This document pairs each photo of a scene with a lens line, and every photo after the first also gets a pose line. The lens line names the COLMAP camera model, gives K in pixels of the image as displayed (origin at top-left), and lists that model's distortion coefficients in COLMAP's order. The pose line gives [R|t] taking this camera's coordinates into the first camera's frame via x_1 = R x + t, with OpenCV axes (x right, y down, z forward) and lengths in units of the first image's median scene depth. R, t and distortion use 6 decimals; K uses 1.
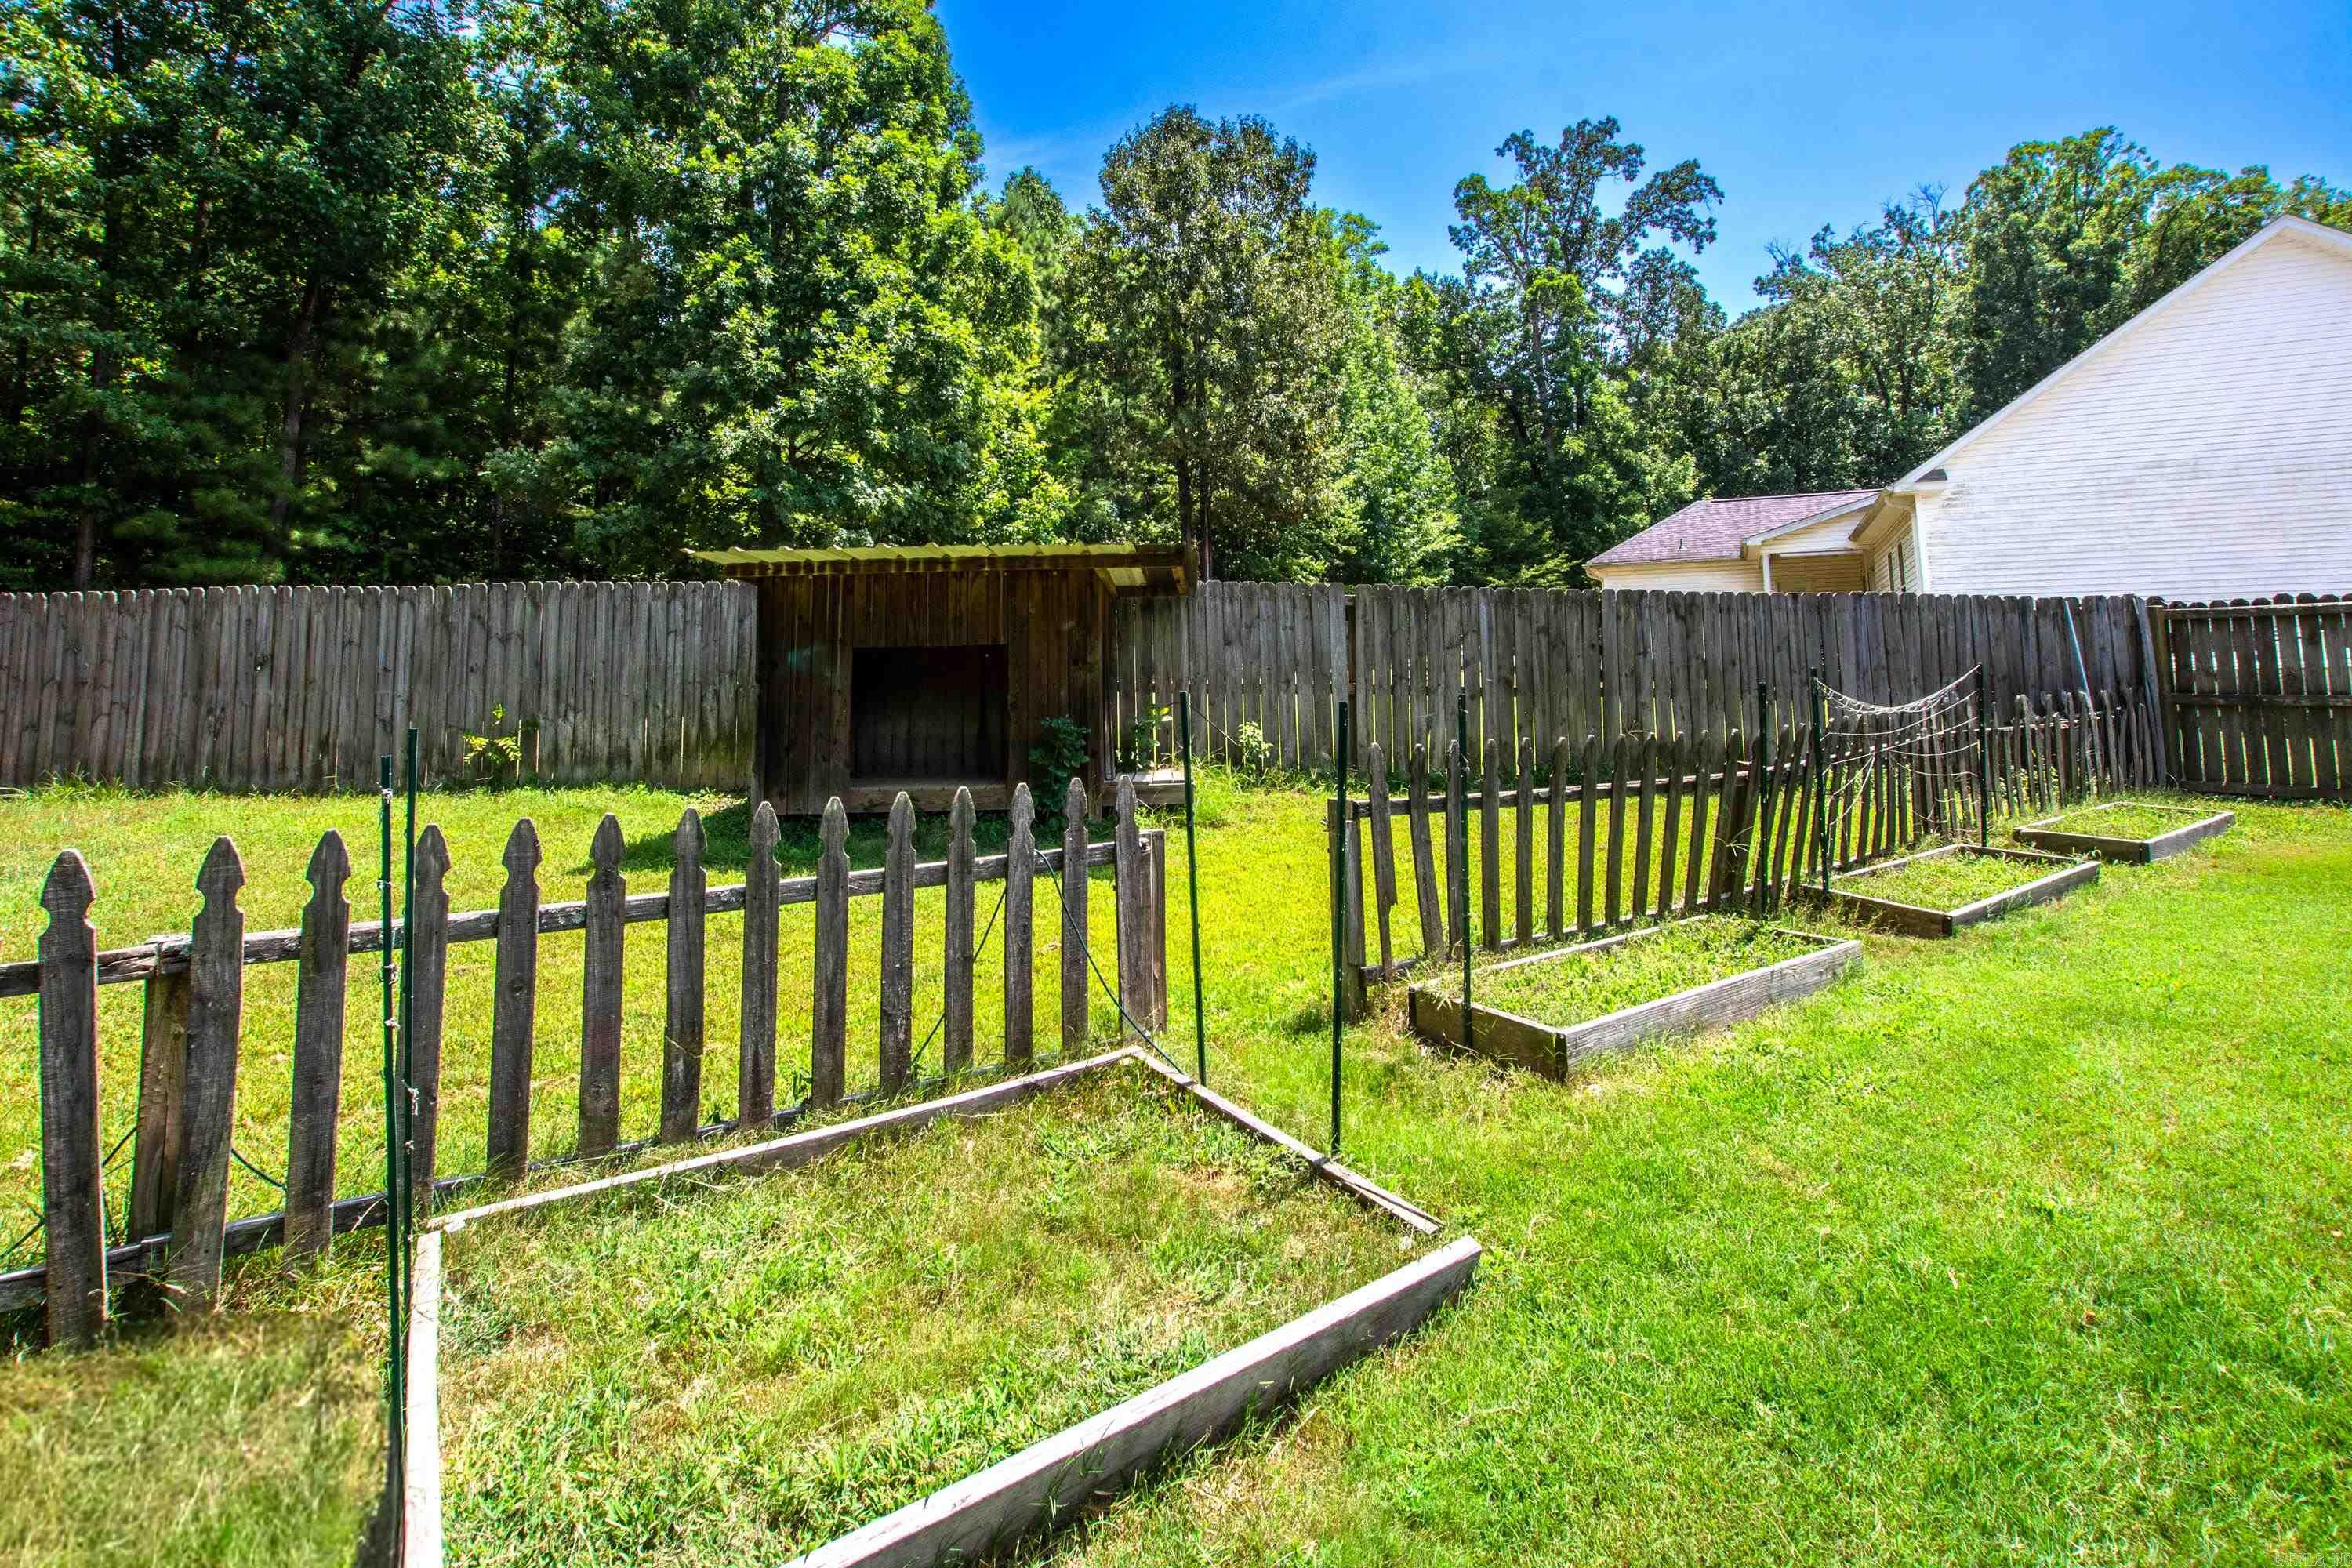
lens RADIAL K [[1078.9, 0, 1159.5], [0, 1078.9, 565.0], [0, 0, 1]] dist [-0.026992, 0.006399]
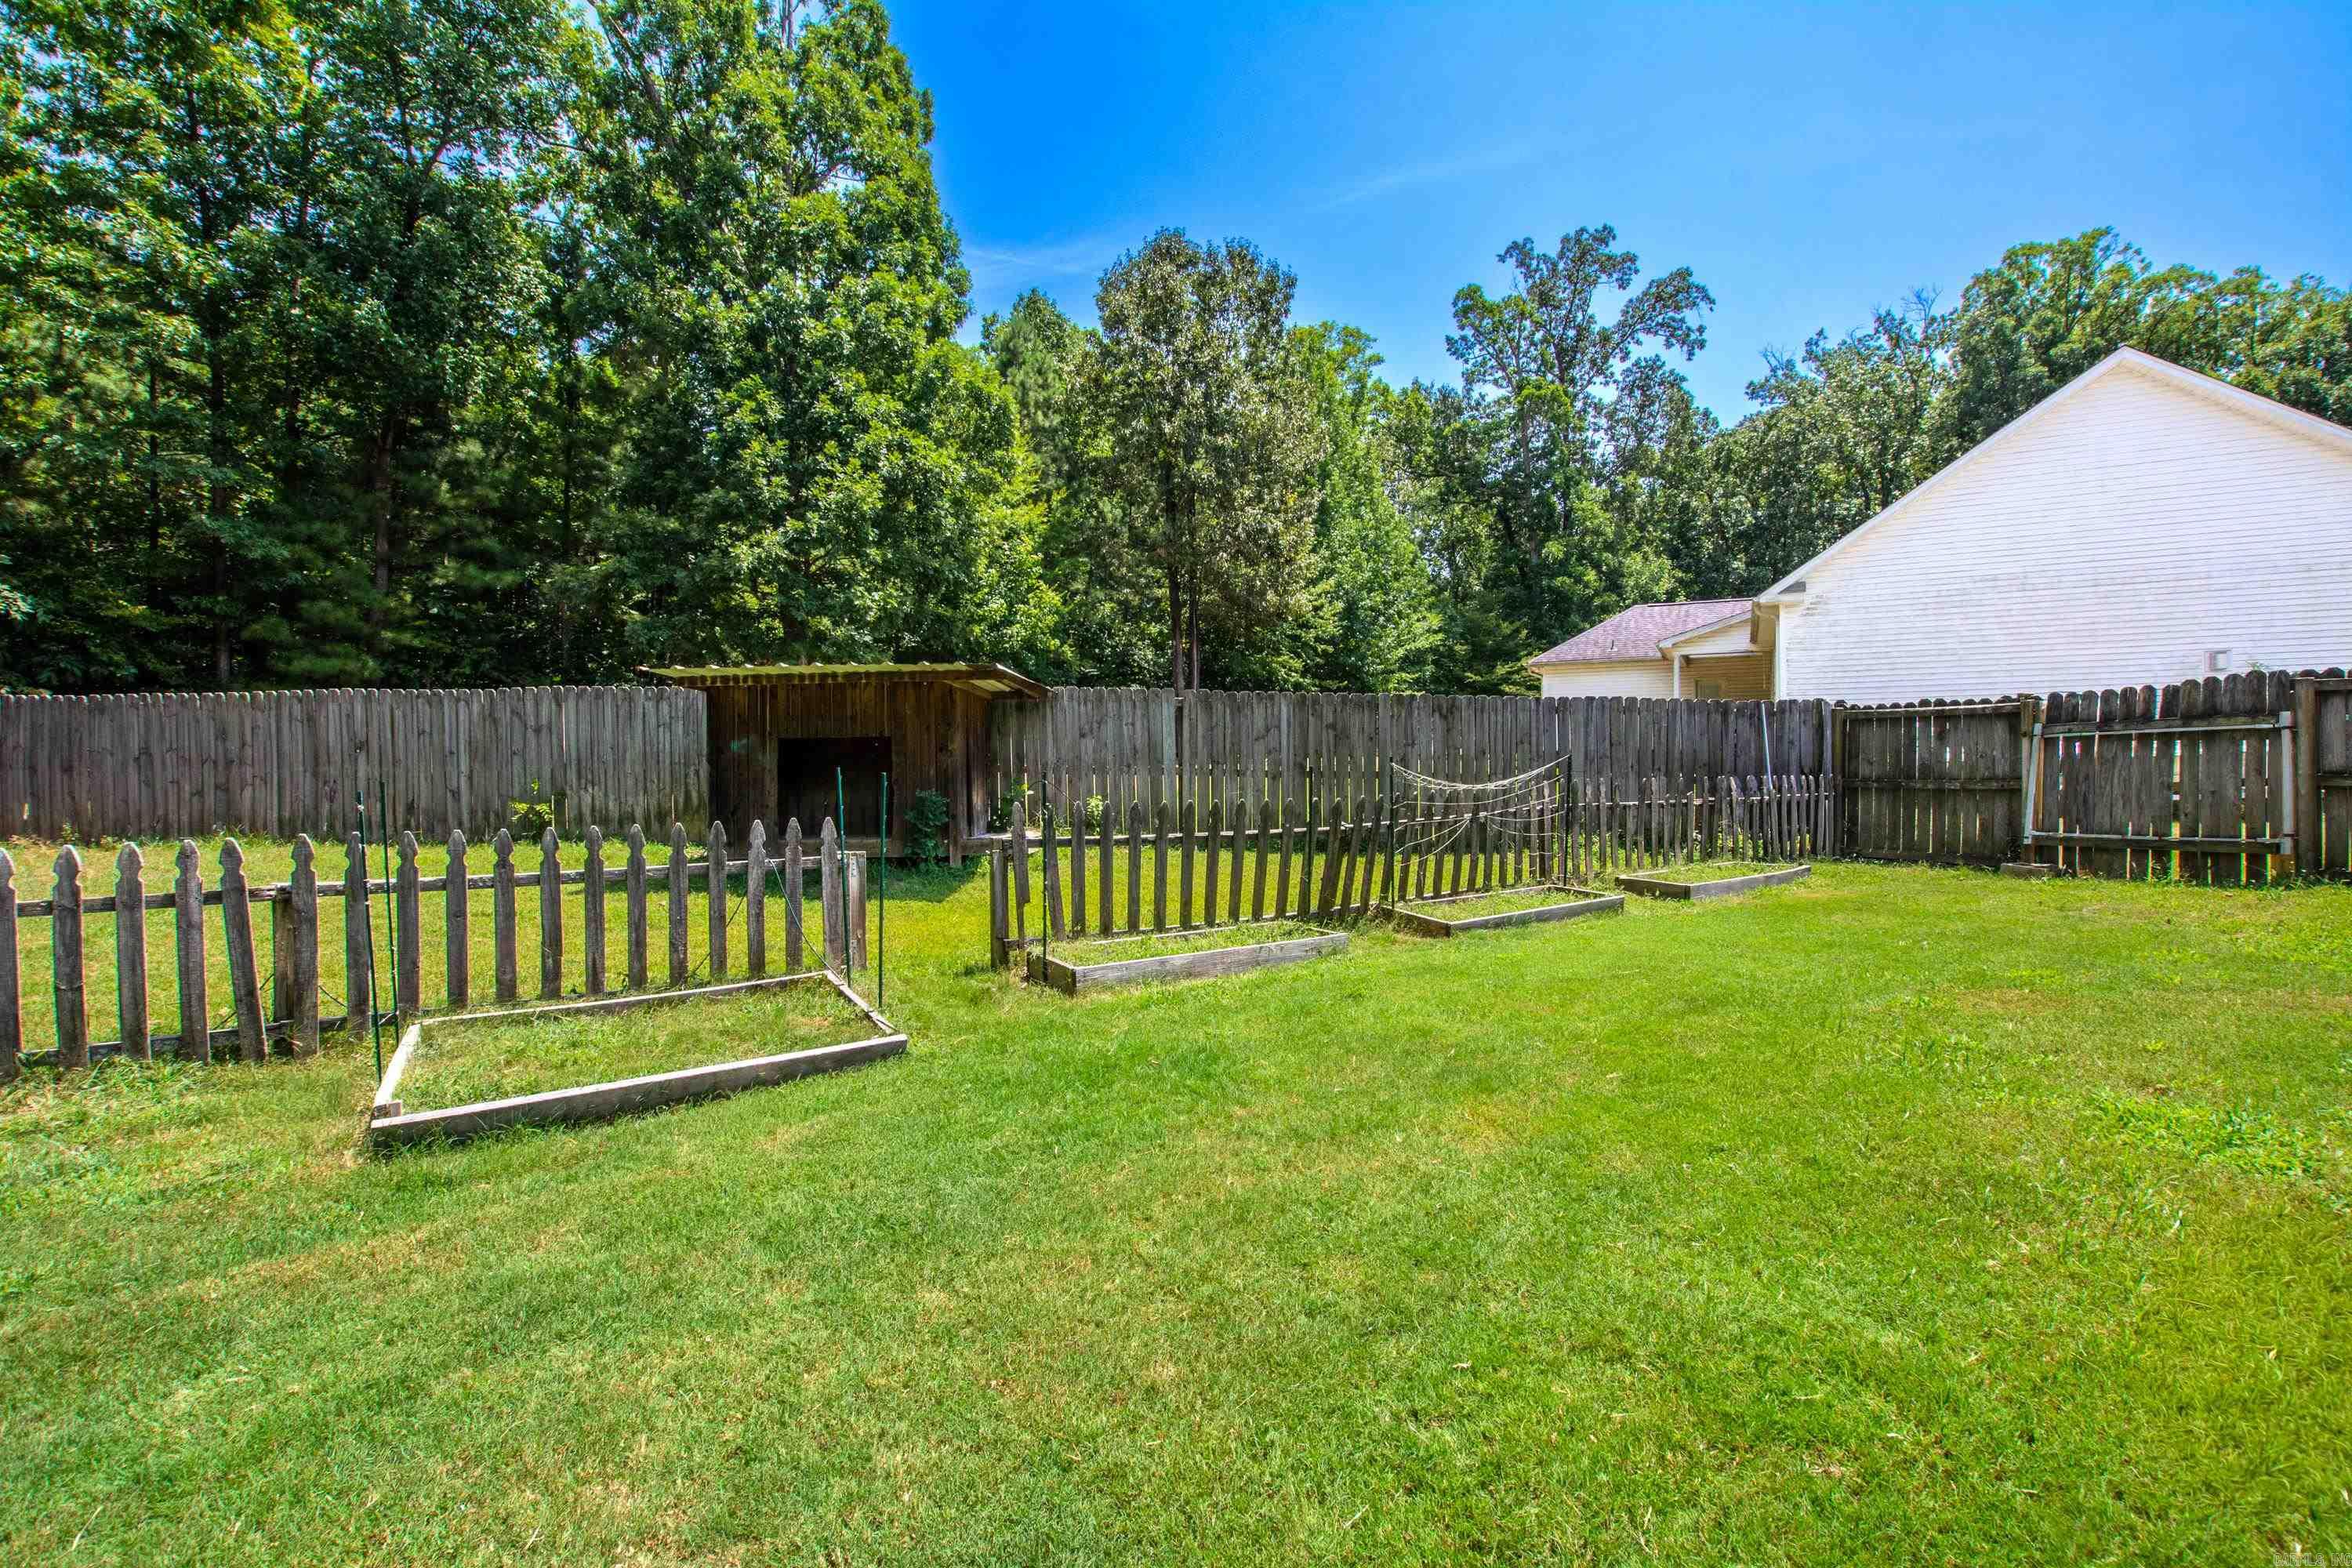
lens RADIAL K [[1045.4, 0, 1190.3], [0, 1045.4, 772.1], [0, 0, 1]] dist [-0.025824, 0.005976]
pose [[0.999346, 0.002512, -0.036072, 0.073120], [0.001414, 0.994108, 0.108387, -0.004920], [0.036132, -0.108368, 0.993454, -0.074670]]
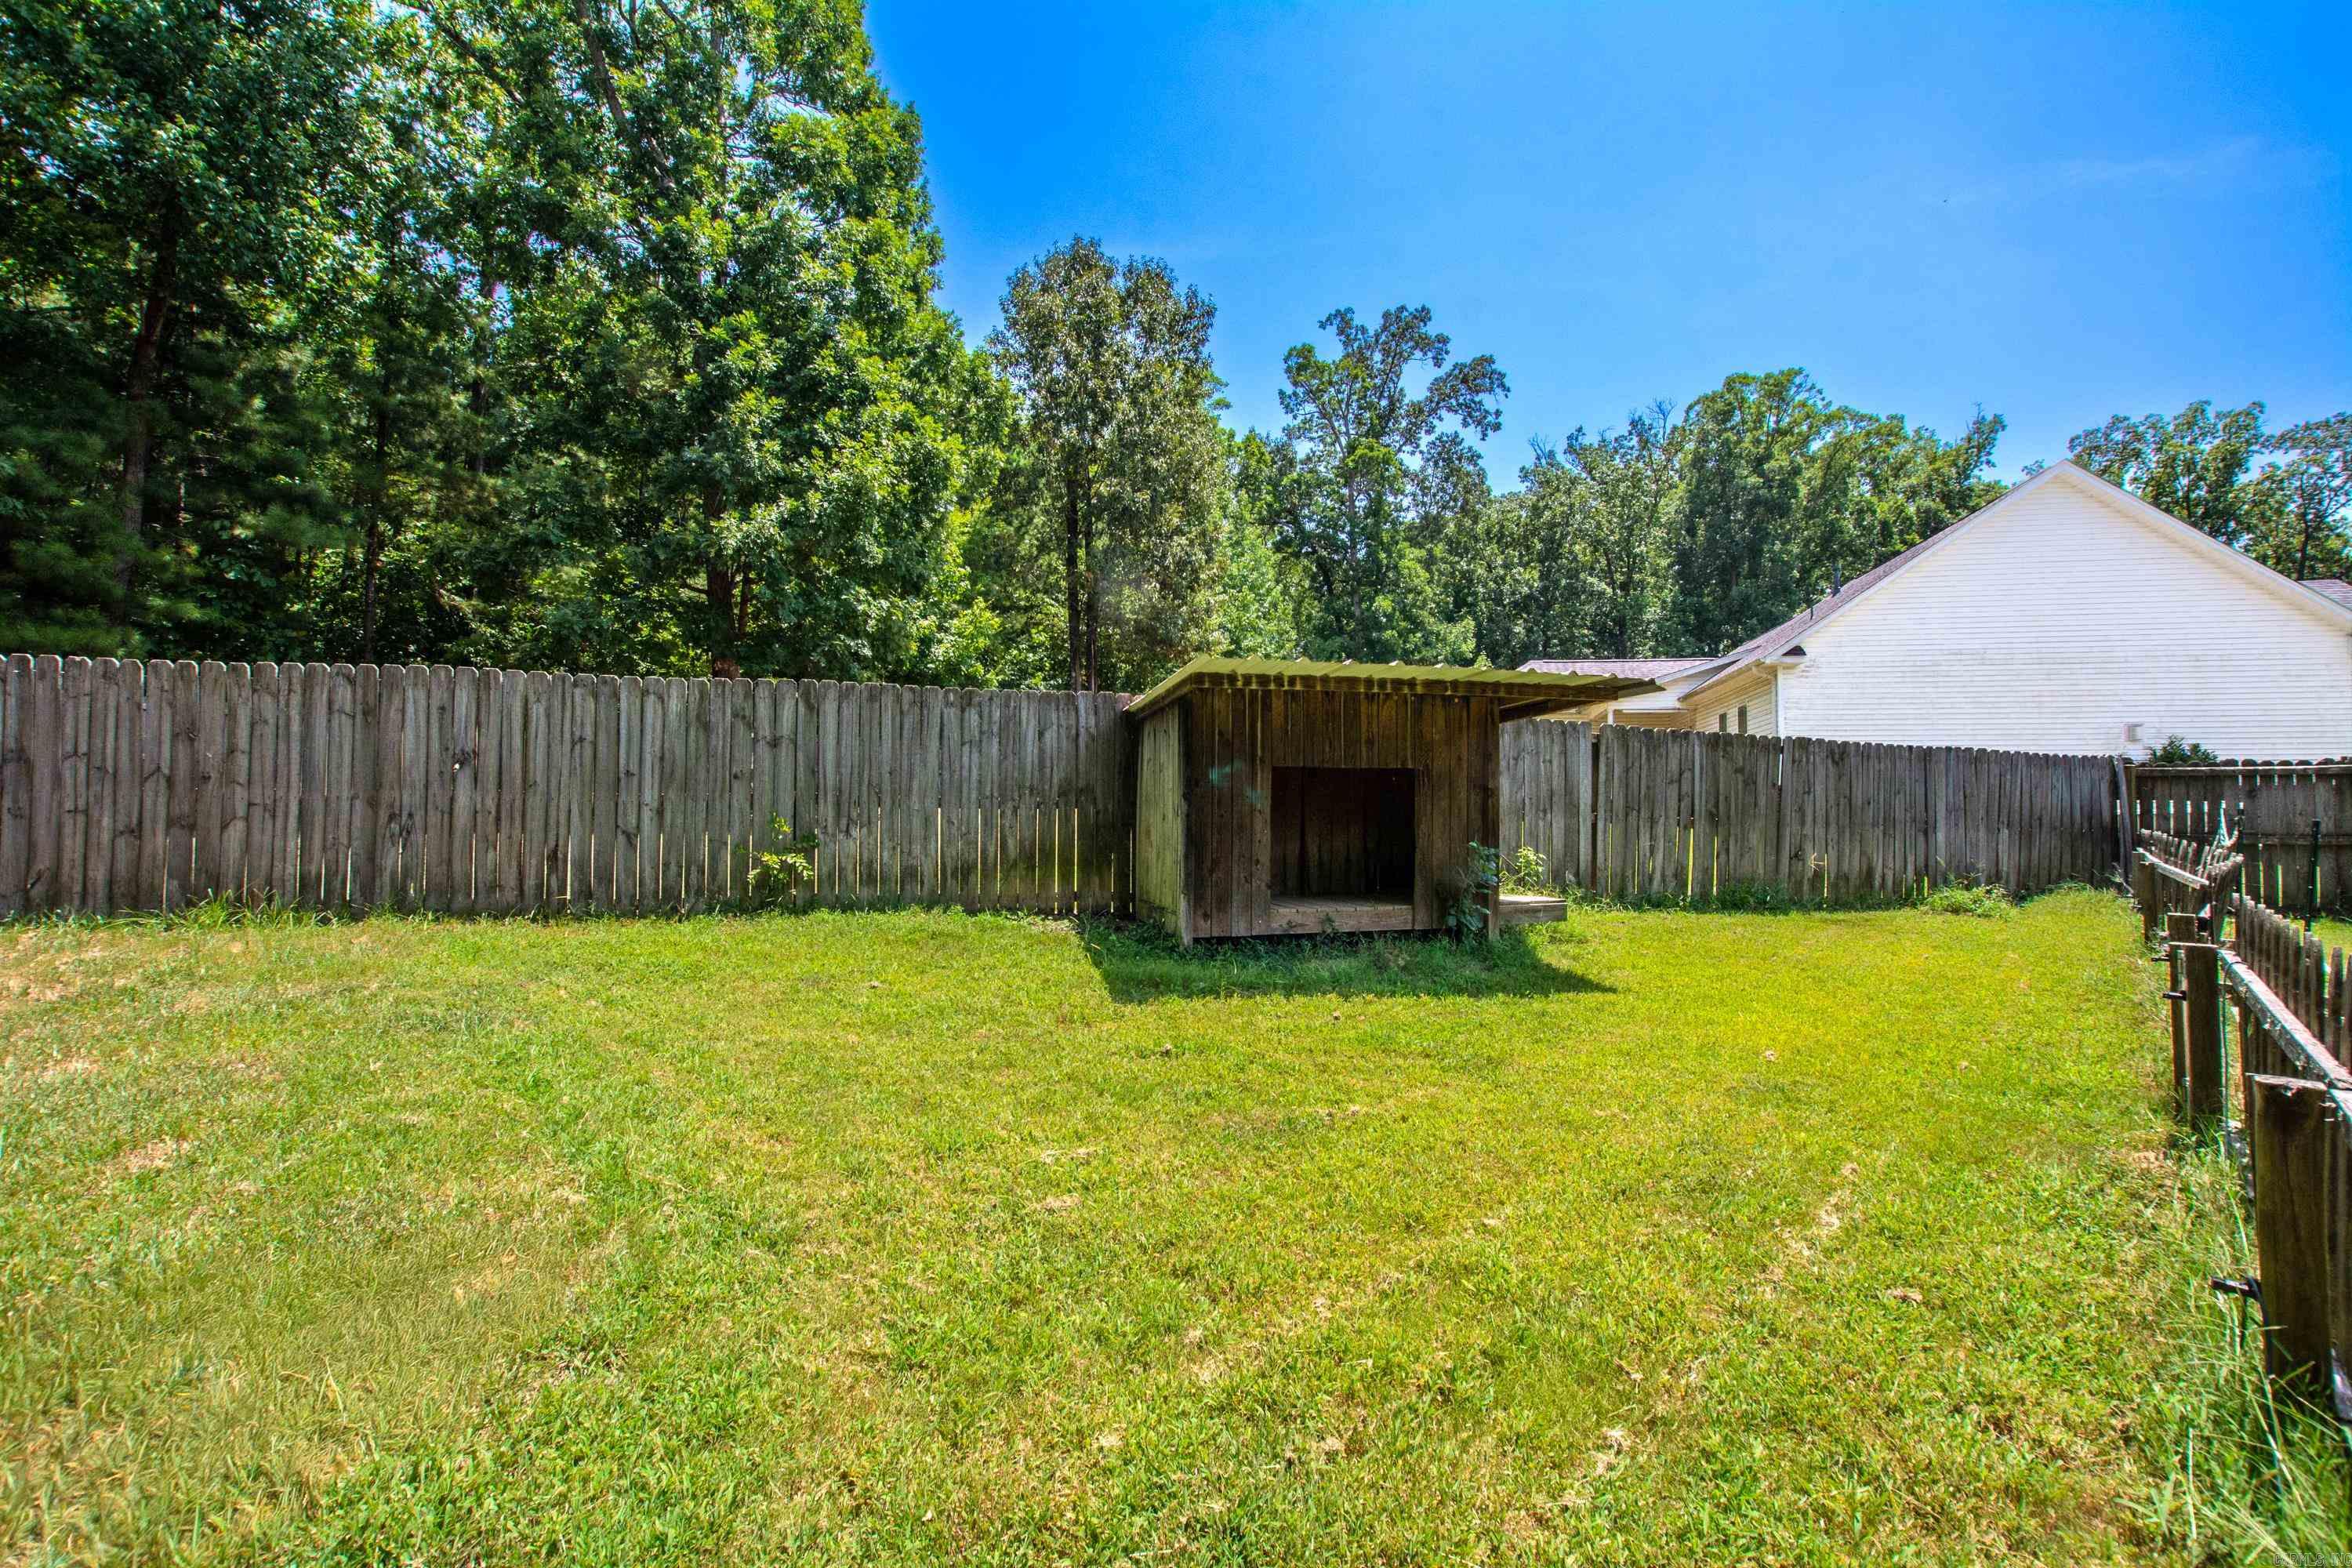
lens RADIAL K [[1002.5, 0, 1080.7], [0, 1002.5, 778.2], [0, 0, 1]] dist [-0.010959, 0.000085]
pose [[0.974700, 0.030792, 0.221385, -0.172190], [-0.048745, 0.995908, 0.076094, 0.007176], [-0.218136, -0.084960, 0.972213, 0.041252]]
